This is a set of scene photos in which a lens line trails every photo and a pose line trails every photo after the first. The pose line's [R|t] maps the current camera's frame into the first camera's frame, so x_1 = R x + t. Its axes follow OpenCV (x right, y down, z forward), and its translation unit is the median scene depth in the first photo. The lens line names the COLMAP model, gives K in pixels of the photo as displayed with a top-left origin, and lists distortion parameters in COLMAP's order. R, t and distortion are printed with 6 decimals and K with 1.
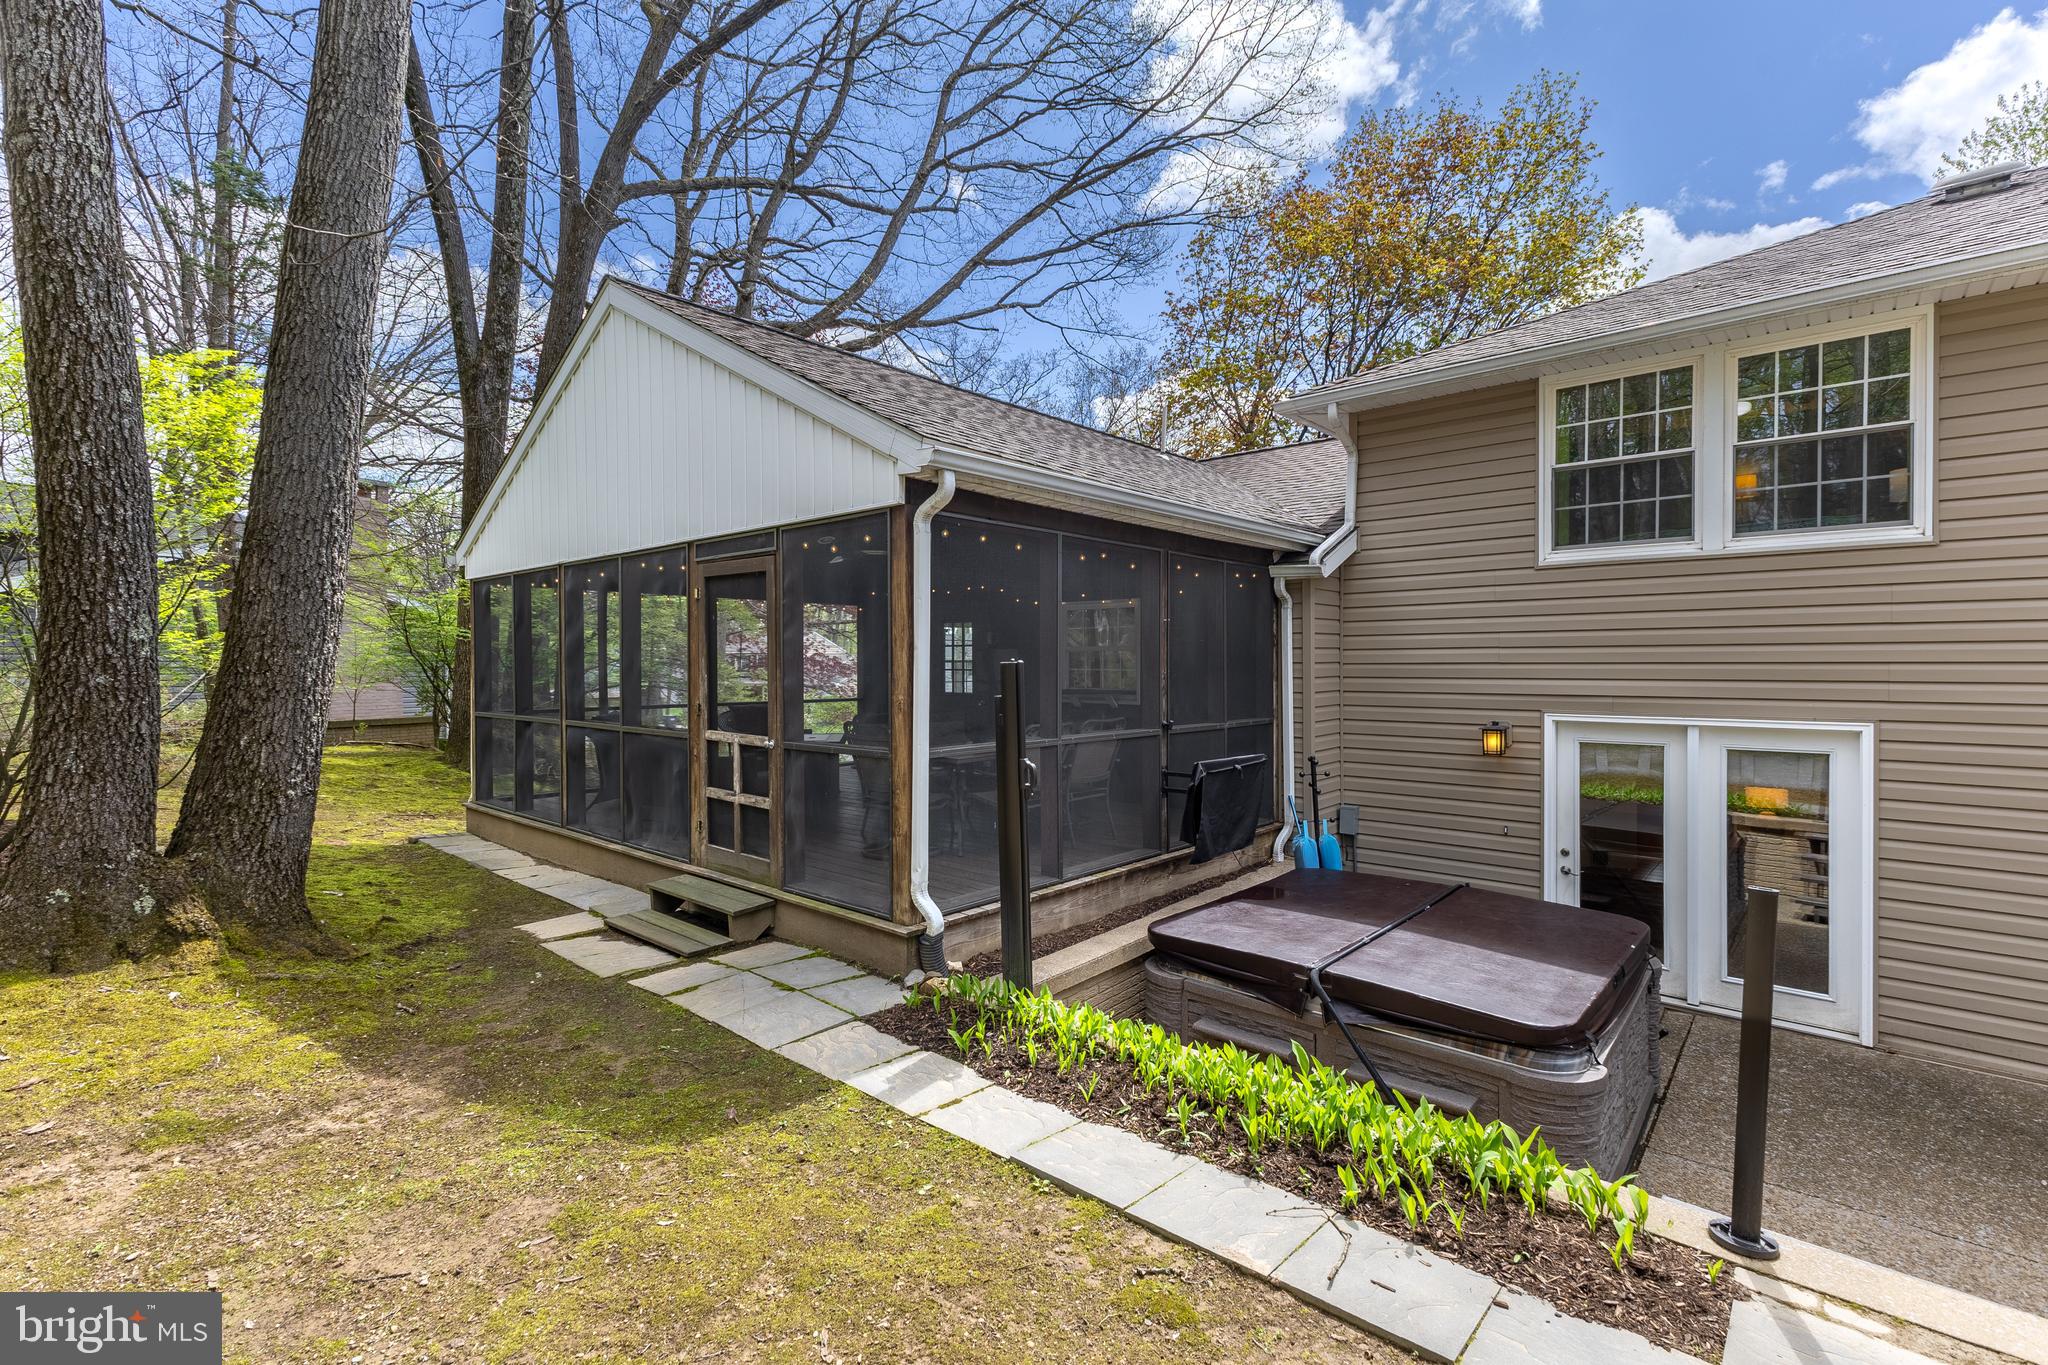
lens RADIAL K [[811.3, 0, 1030.2], [0, 811.3, 659.3], [0, 0, 1]] dist [0.000264, 0.000224]
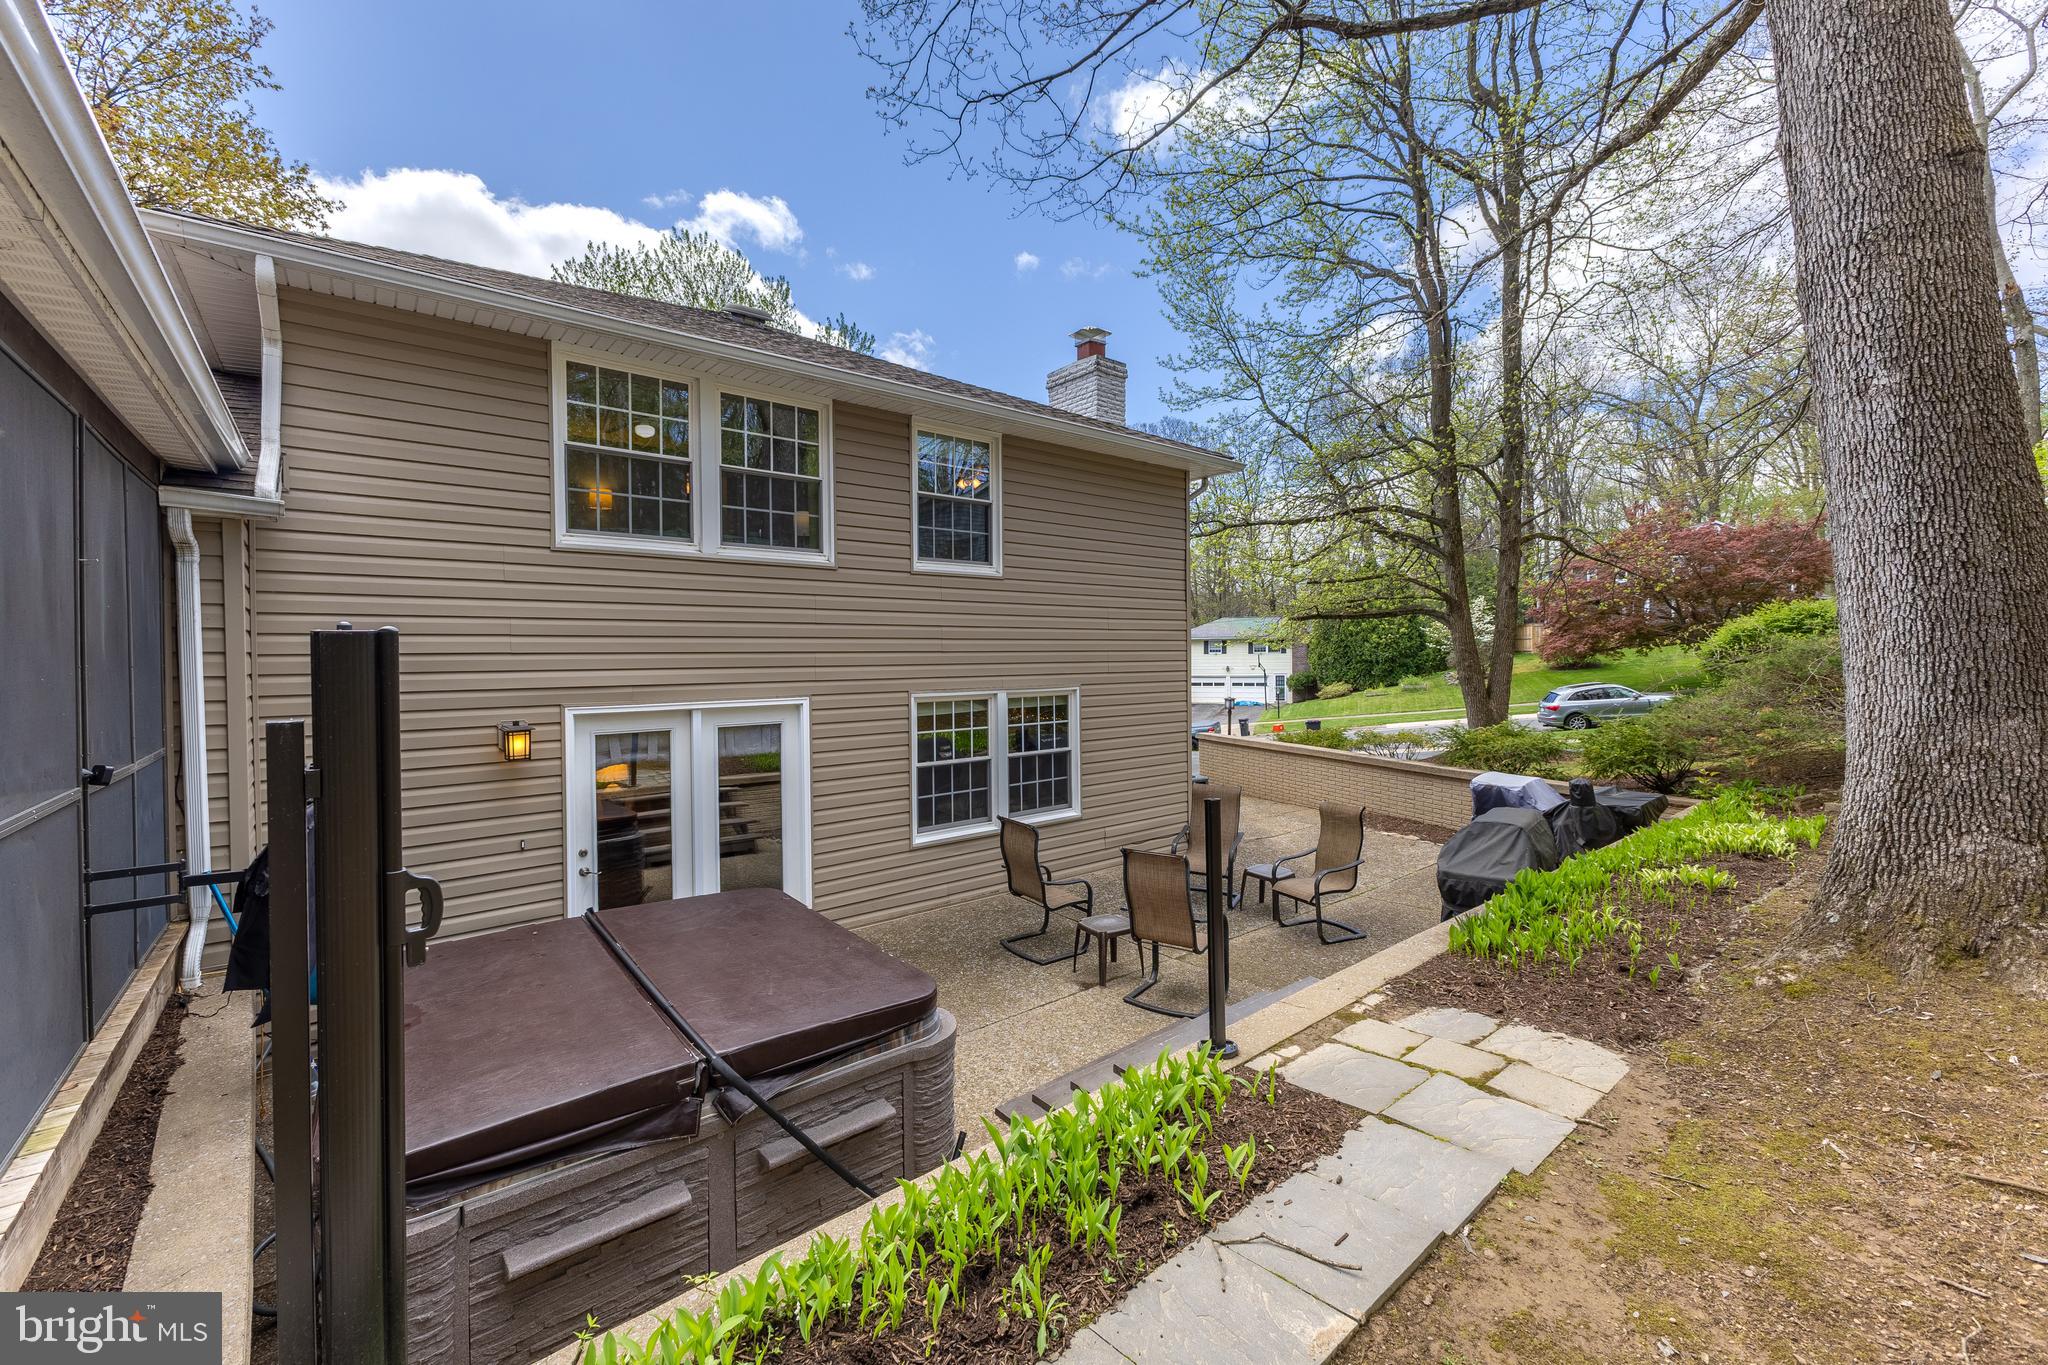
lens RADIAL K [[811.3, 0, 1030.2], [0, 811.3, 659.3], [0, 0, 1]] dist [0.000264, 0.000224]
pose [[0.202864, -0.005549, 0.979191, -0.164133], [0.002557, 0.999984, 0.005137, 0.008066], [-0.979204, 0.001462, 0.202874, 0.298802]]
